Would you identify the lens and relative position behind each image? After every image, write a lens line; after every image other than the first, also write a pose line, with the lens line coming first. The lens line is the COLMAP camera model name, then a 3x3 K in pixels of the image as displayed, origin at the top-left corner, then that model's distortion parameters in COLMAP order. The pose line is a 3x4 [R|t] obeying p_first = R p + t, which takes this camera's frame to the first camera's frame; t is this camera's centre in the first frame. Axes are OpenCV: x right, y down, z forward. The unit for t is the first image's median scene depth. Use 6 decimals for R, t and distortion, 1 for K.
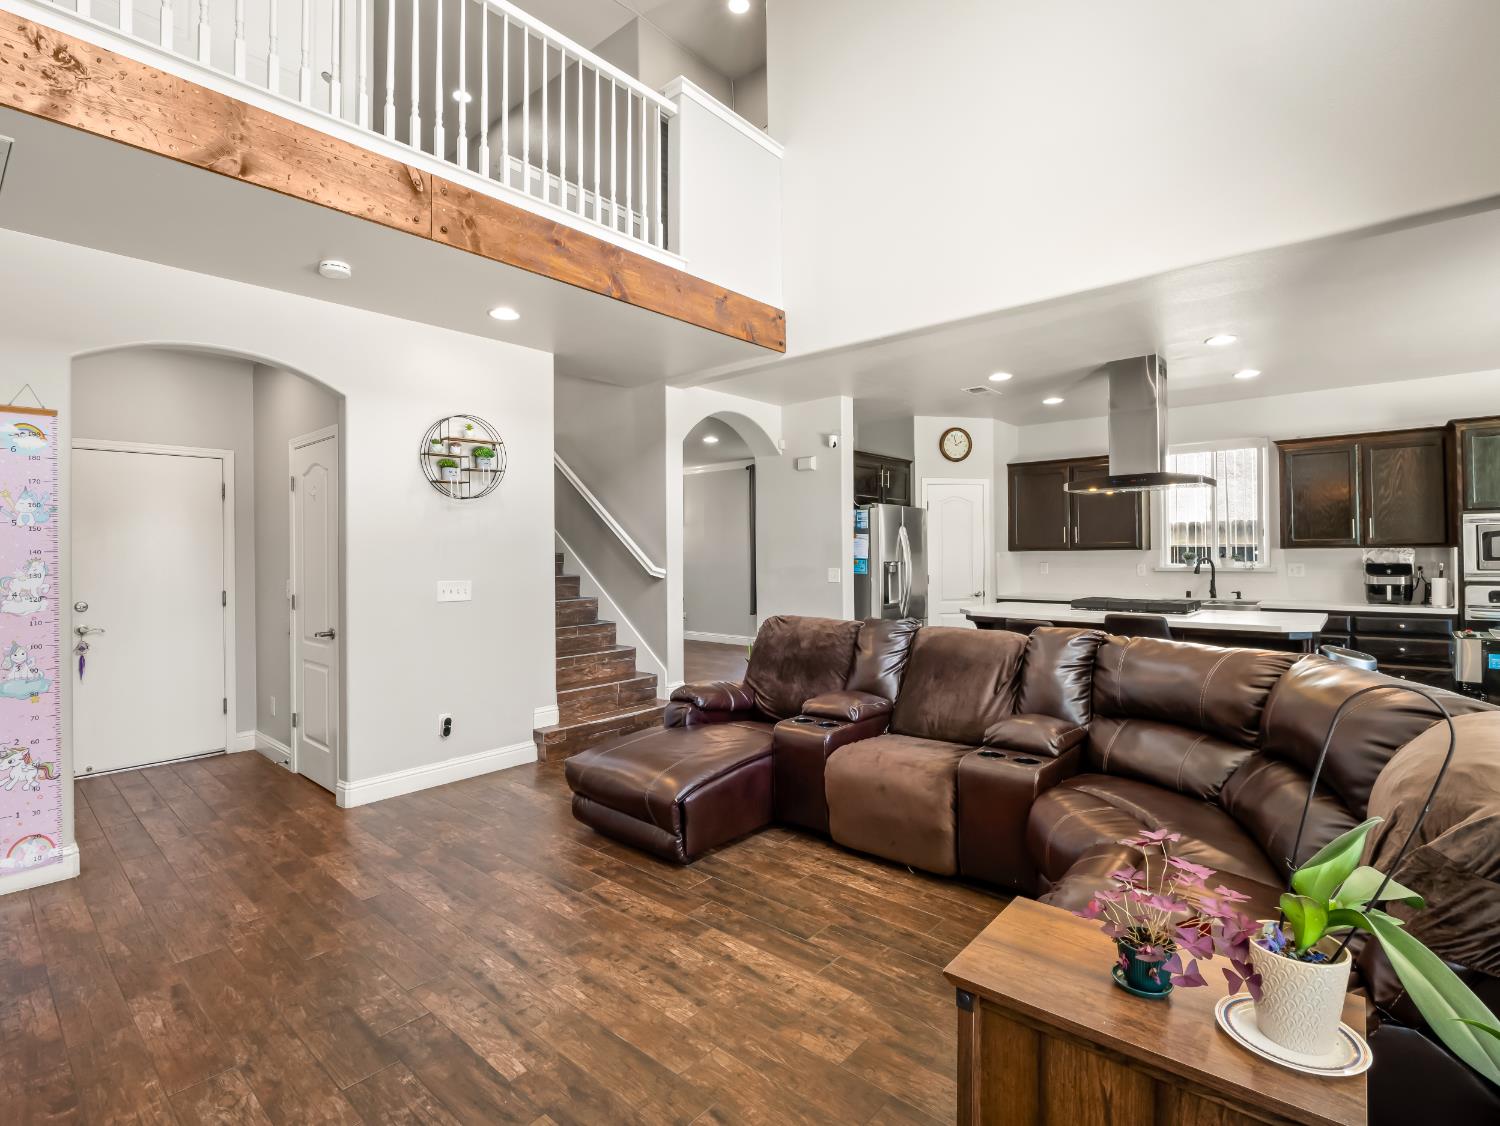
lens RADIAL K [[725.5, 0, 753.5], [0, 725.5, 545.5], [0, 0, 1]] dist [-0.010726, -0.005465]
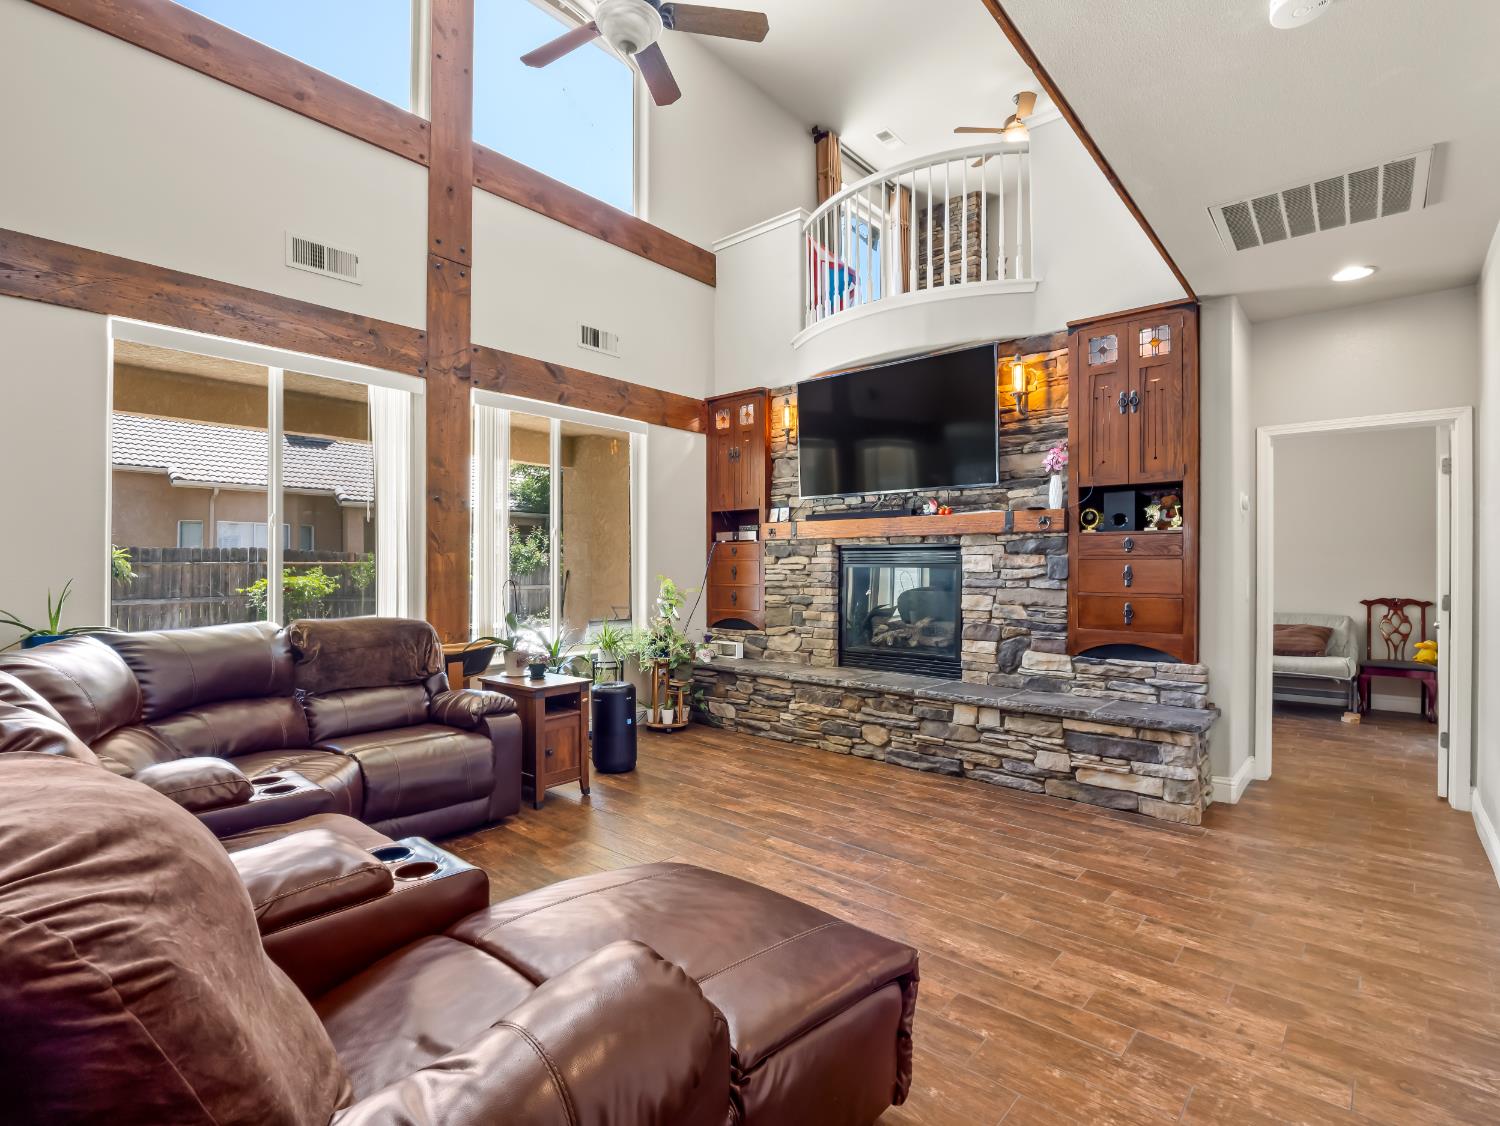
lens RADIAL K [[725.5, 0, 748.2], [0, 725.5, 568.0], [0, 0, 1]] dist [-0.010726, -0.005465]
pose [[-0.999991, 0.003916, 0.001512, -0.099188], [0.003902, 0.999948, -0.009400, 0.031929], [-0.001548, -0.009394, -0.999955, 0.978835]]
